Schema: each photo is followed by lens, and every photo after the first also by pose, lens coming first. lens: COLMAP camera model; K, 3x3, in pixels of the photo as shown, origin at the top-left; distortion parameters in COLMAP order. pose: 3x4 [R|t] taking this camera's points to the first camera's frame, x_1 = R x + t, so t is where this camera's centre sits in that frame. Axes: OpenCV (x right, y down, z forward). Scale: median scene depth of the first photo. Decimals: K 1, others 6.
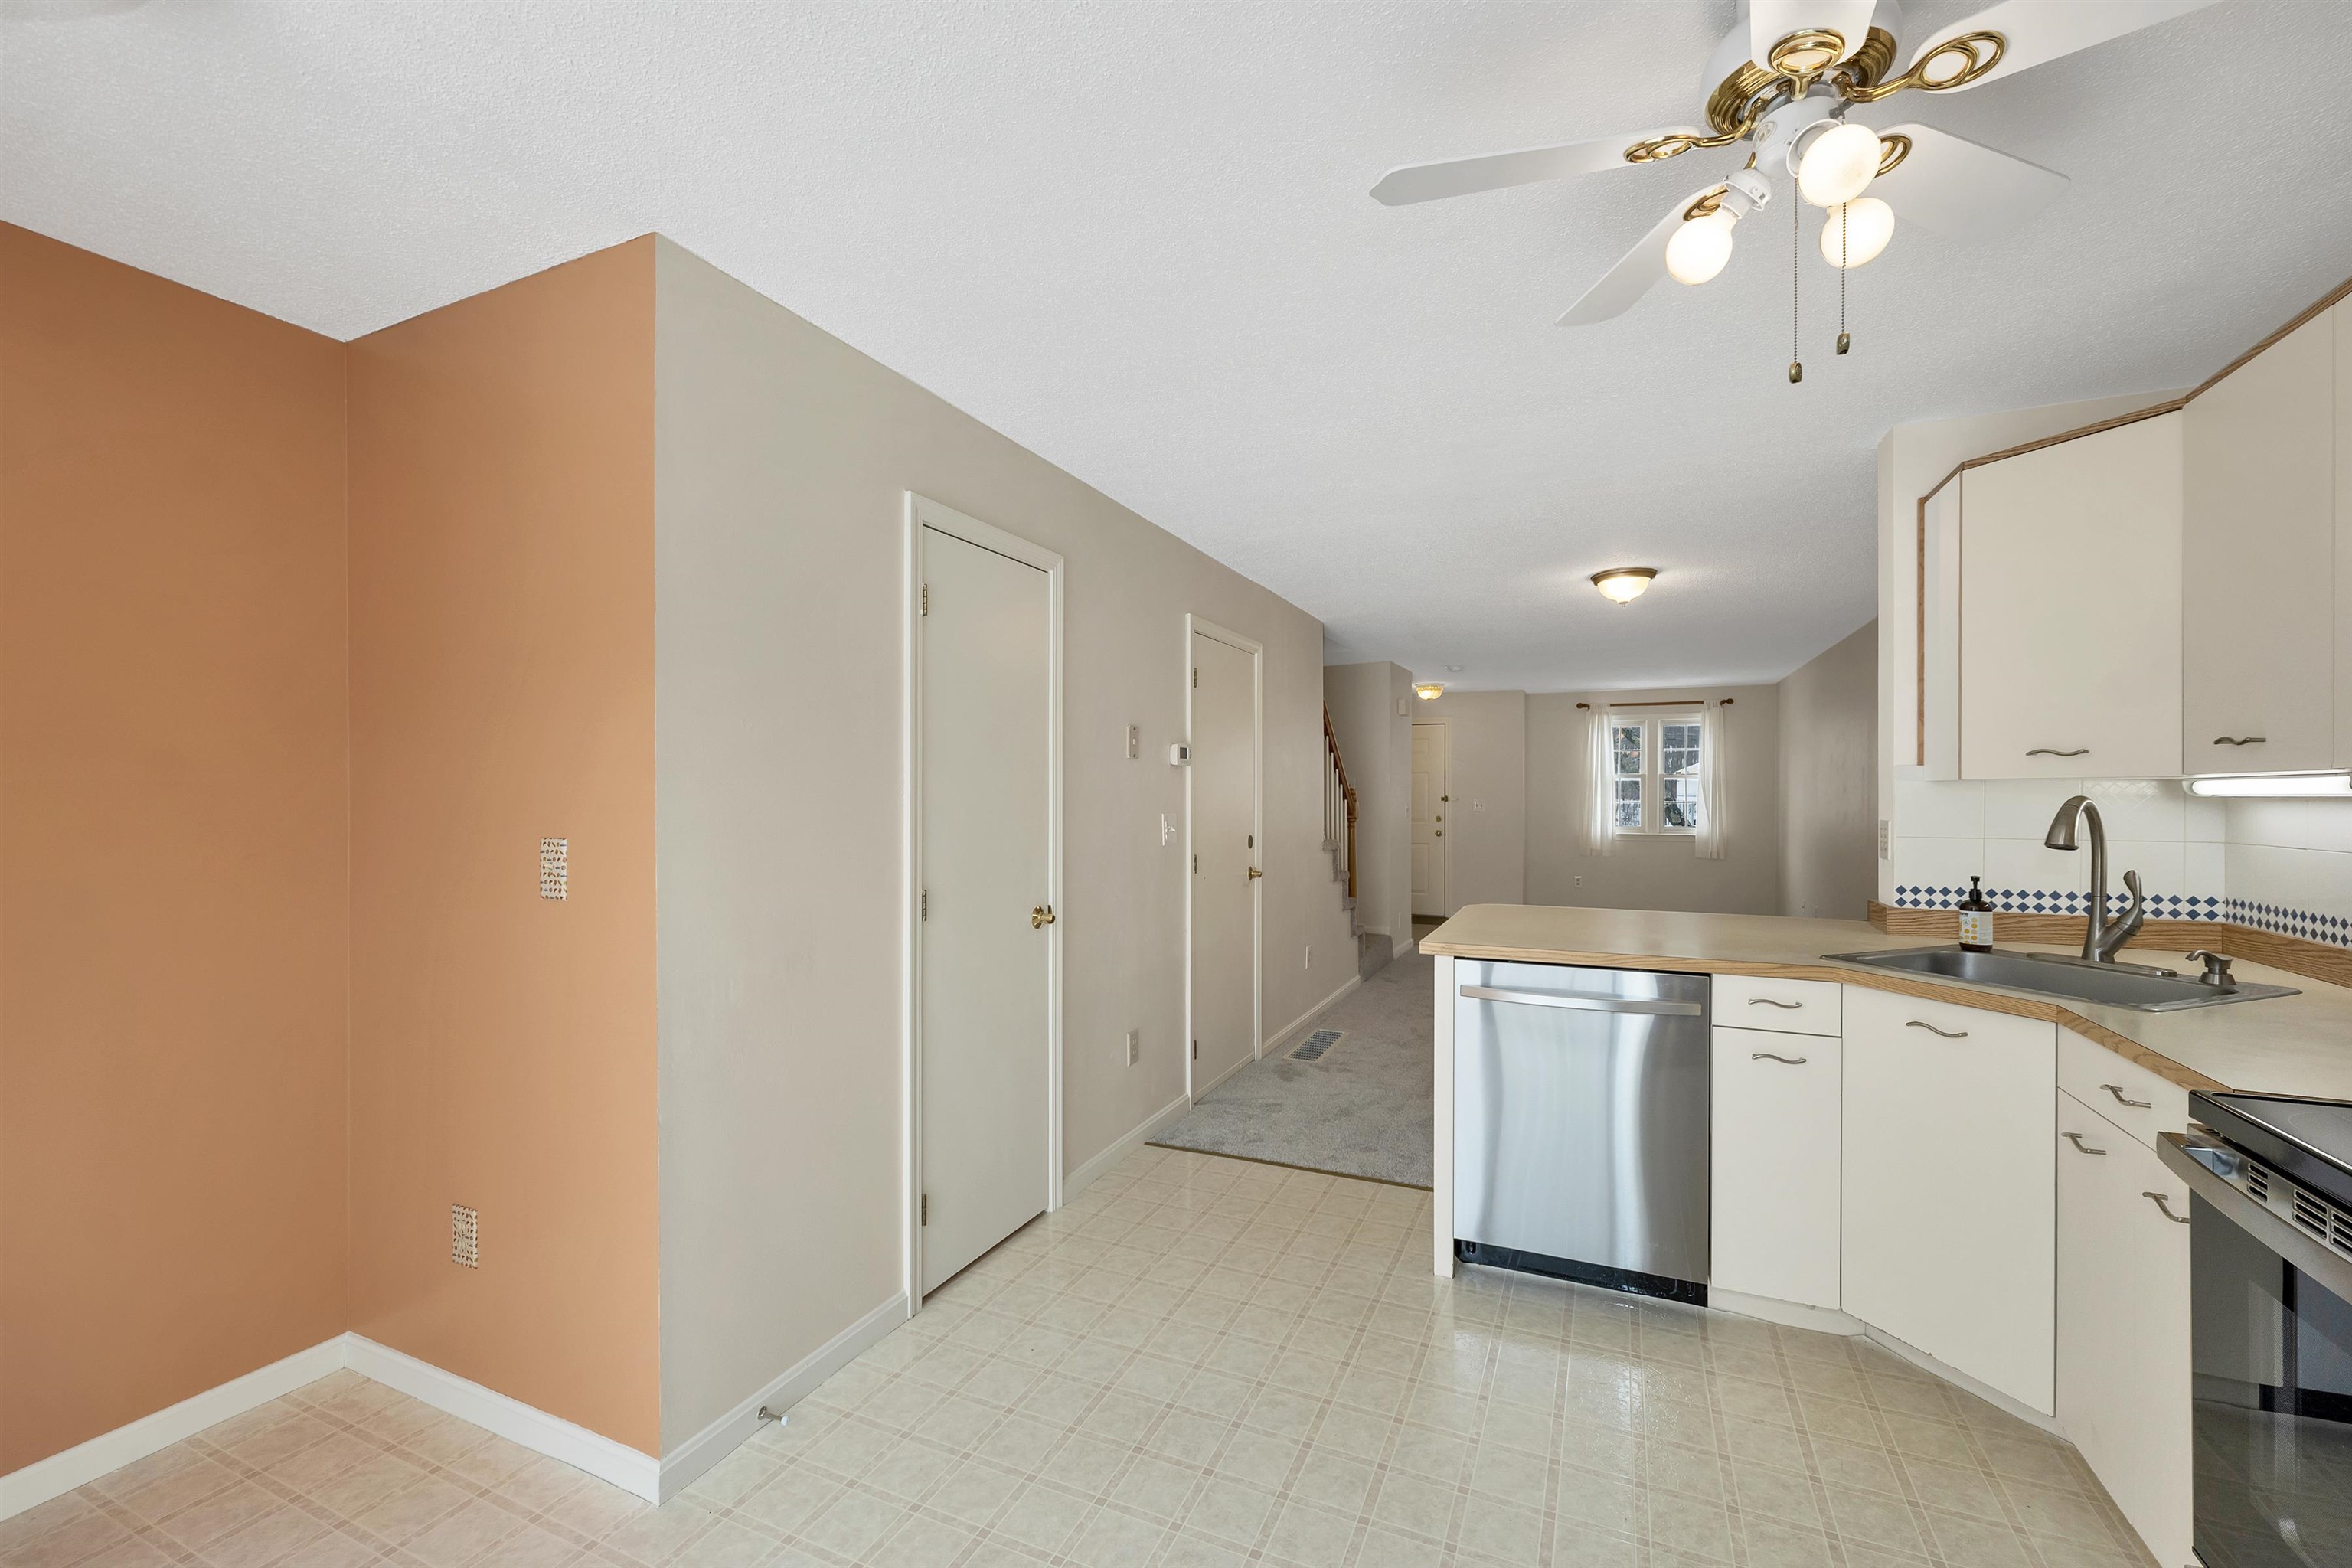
lens RADIAL K [[965.0, 0, 1176.3], [0, 965.0, 795.6], [0, 0, 1]] dist [-0.000610, -0.000248]
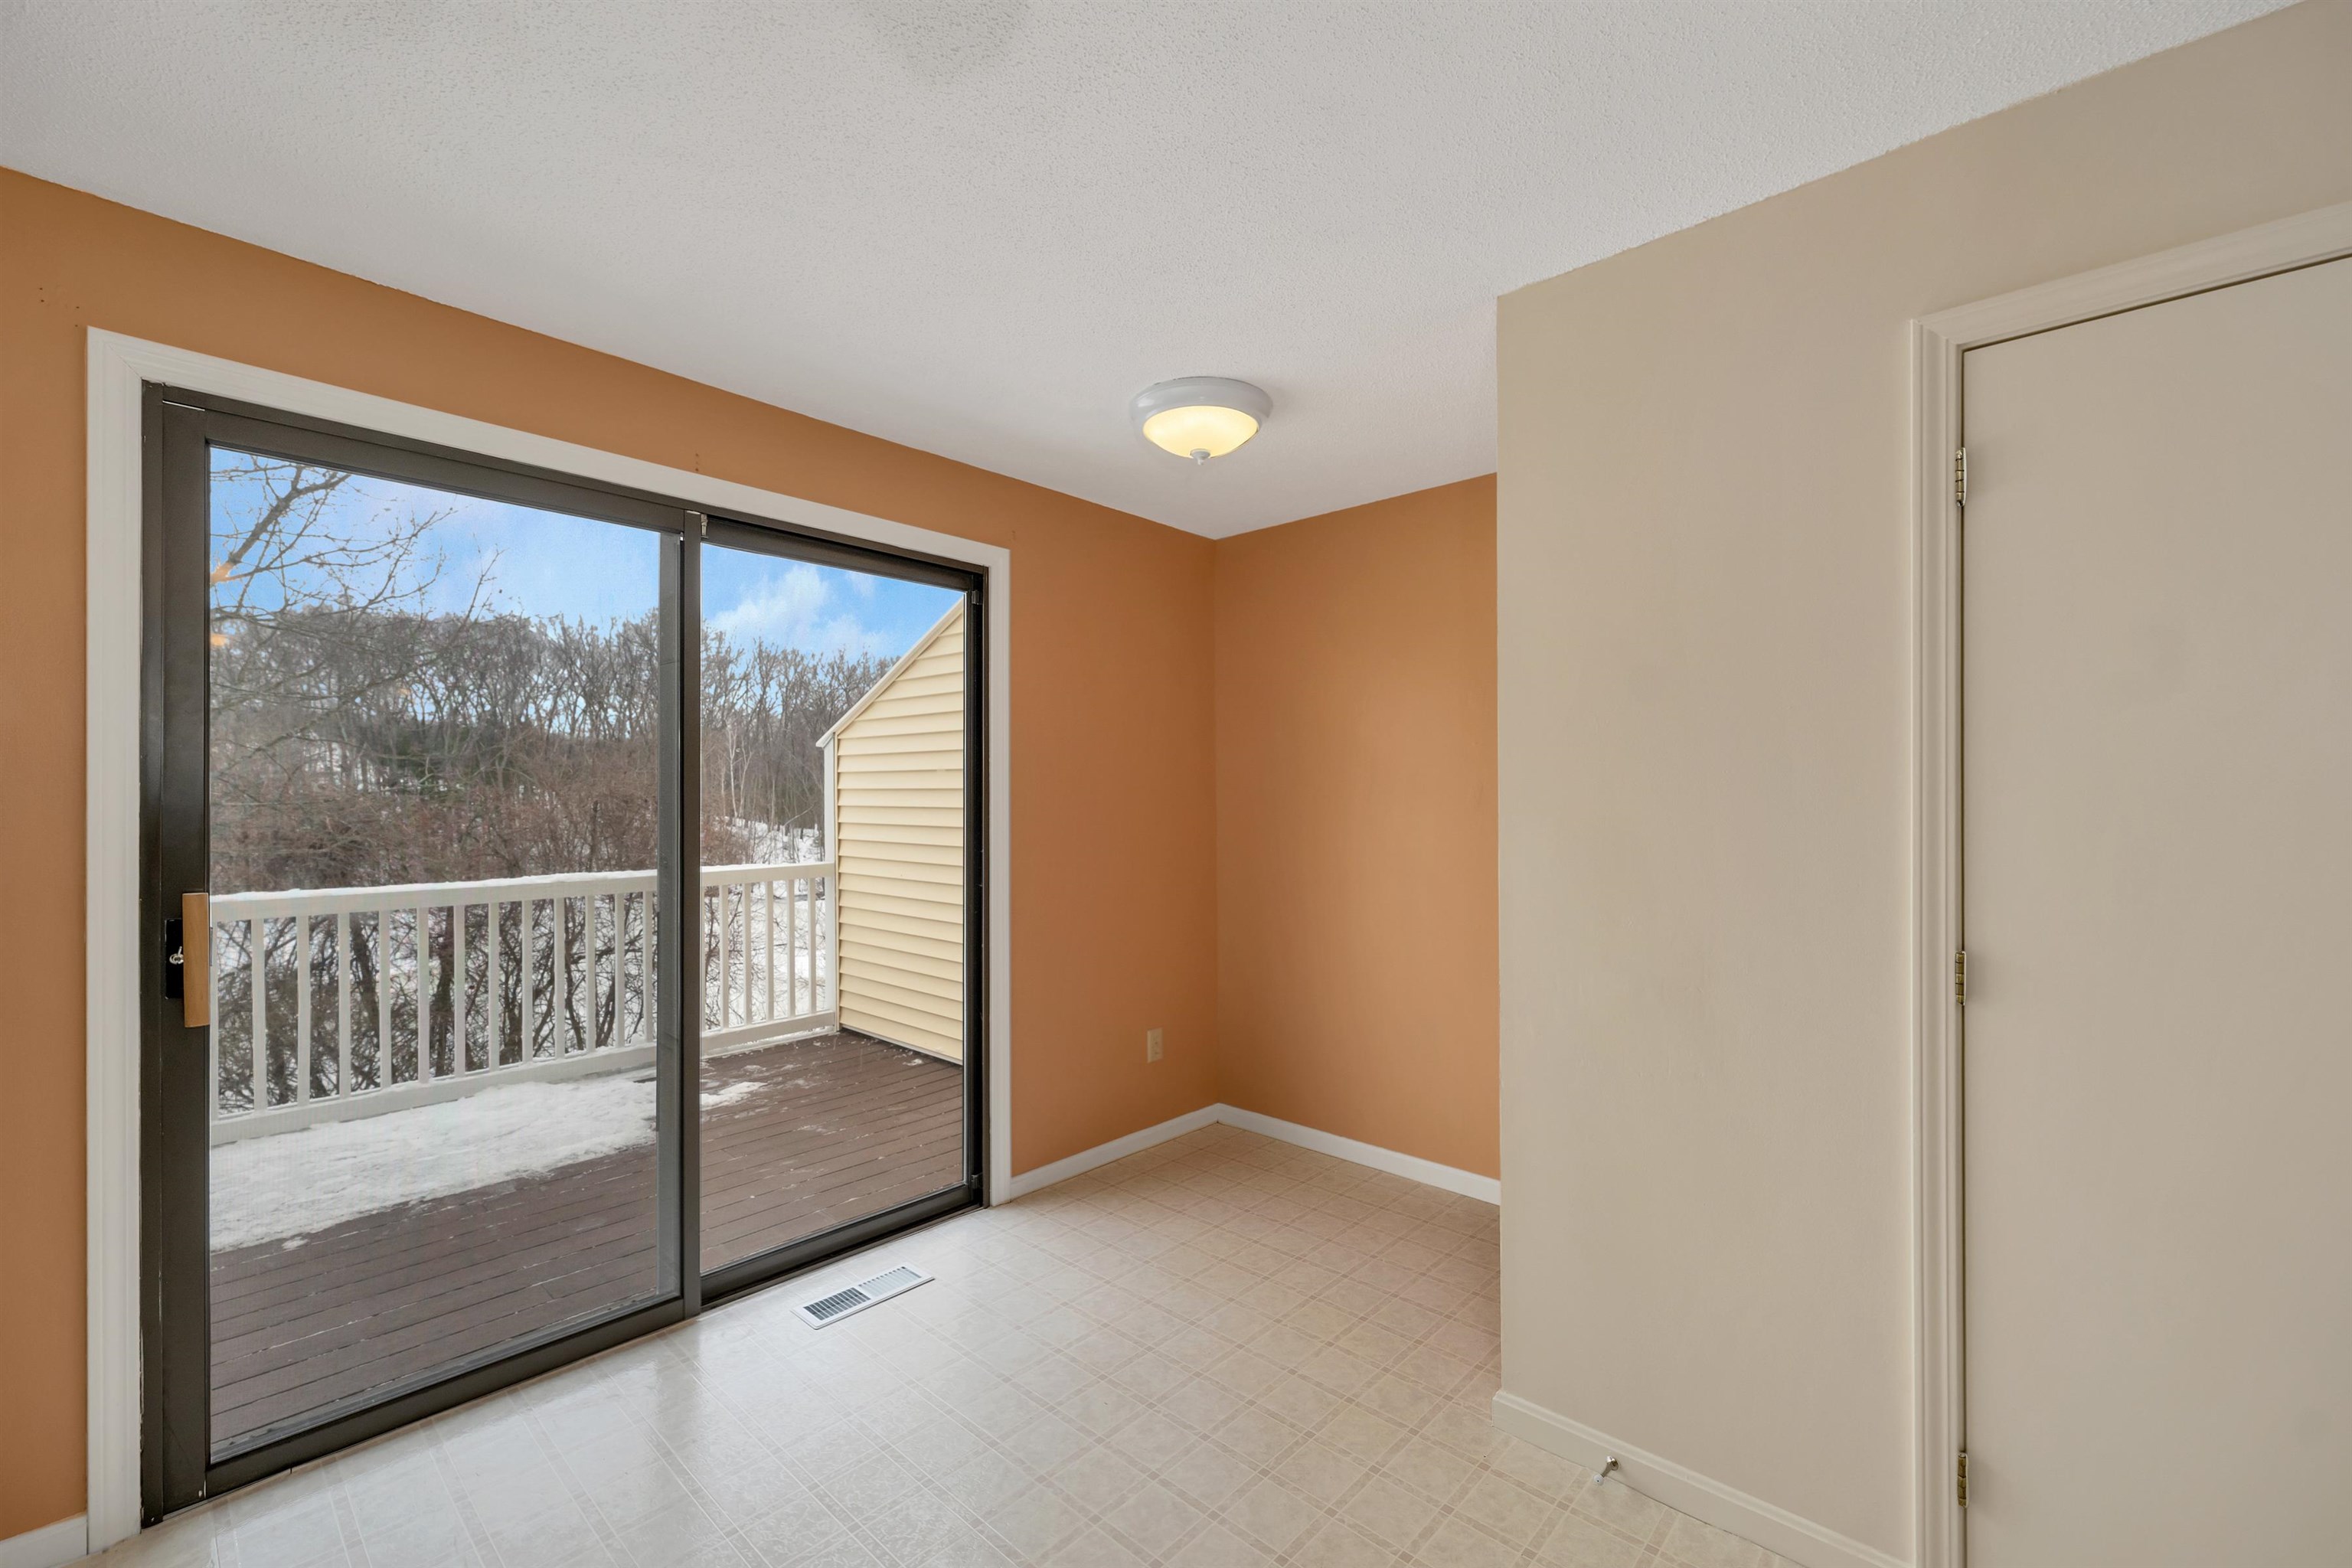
lens RADIAL K [[970.0, 0, 1167.5], [0, 970.0, 794.2], [0, 0, 1]] dist [0.036847, -0.012610]
pose [[-0.318561, -0.001766, -0.947901, 0.270860], [-0.000135, 0.999998, -0.001818, -0.000589], [0.947902, -0.000452, -0.318560, 0.400128]]
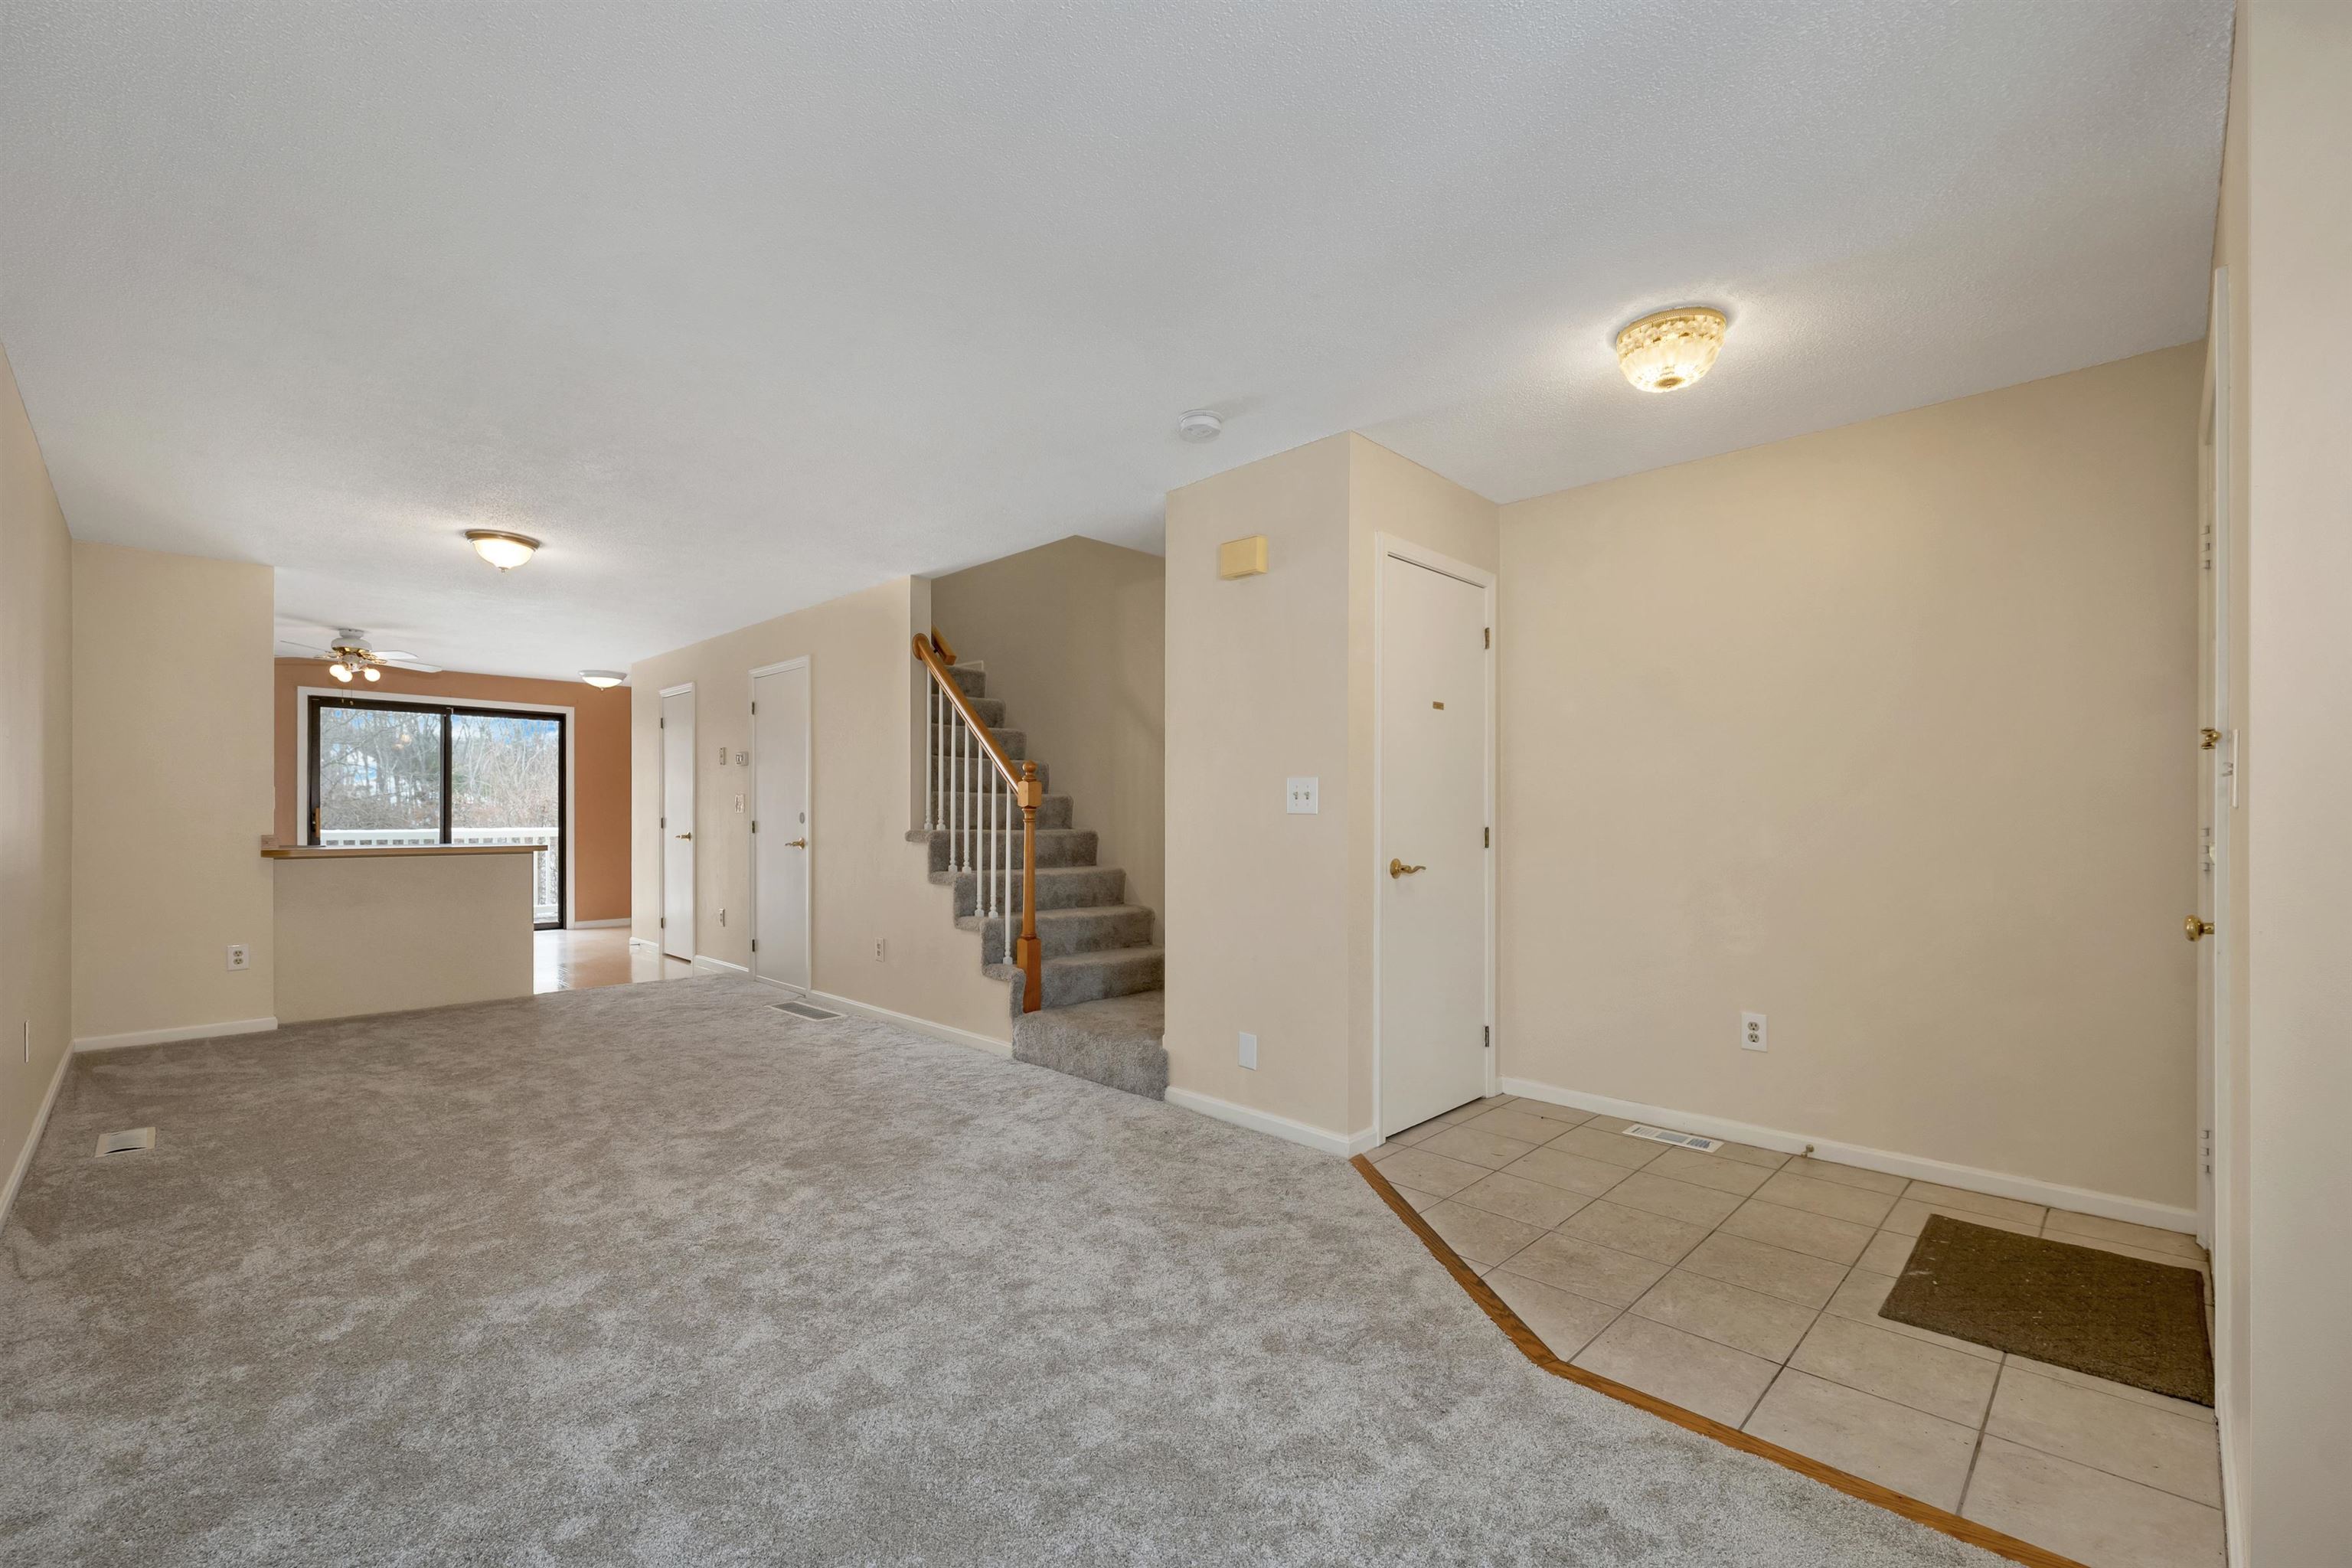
lens RADIAL K [[998.9, 0, 1175.6], [0, 998.9, 810.8], [0, 0, 1]] dist [0.001848, 0.000168]
pose [[-0.338491, -0.004400, -0.940959, 1.189157], [-0.005495, 0.999981, -0.002699, 0.038795], [0.940954, 0.004257, -0.338509, 1.965374]]
